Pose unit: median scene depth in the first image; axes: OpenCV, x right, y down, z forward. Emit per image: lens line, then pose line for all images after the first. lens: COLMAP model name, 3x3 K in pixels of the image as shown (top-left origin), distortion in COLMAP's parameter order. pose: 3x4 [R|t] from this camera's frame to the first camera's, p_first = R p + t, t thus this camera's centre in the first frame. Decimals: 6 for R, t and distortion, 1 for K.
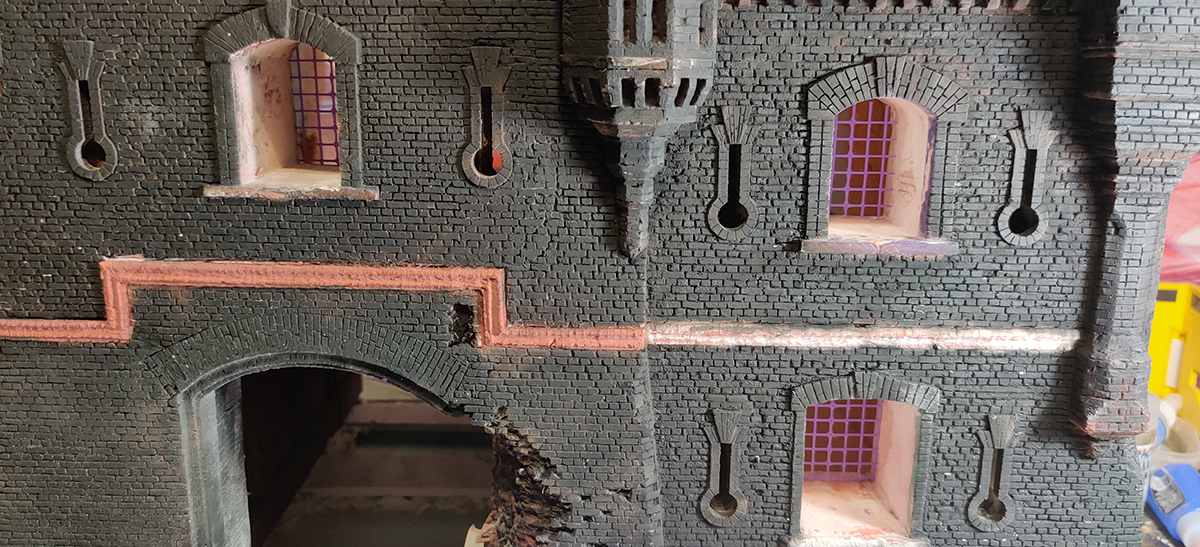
lens RADIAL K [[892.0, 0, 600.0], [0, 892.0, 273.5], [0, 0, 1]] dist [0.000516, -0.002241]
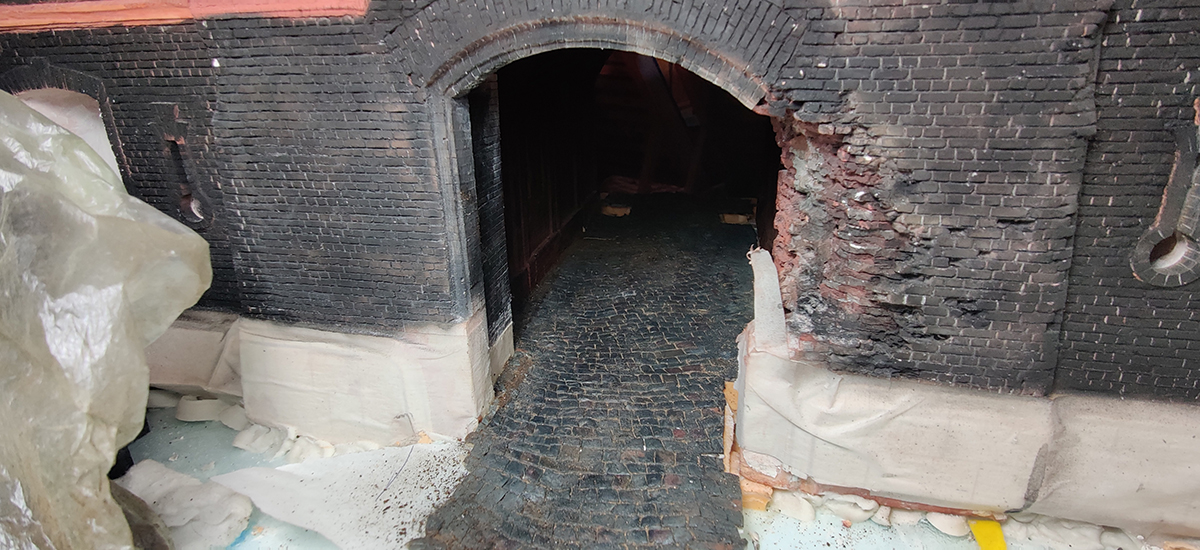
lens RADIAL K [[594.8, 0, 608.2], [0, 594.8, 275.9], [0, 0, 1]] dist [-0.020239, 0.020058]
pose [[0.976913, 0.048559, -0.208044, -0.186139], [-0.018286, 0.989257, 0.145035, 0.223147], [0.212852, -0.137883, 0.967307, 0.483672]]
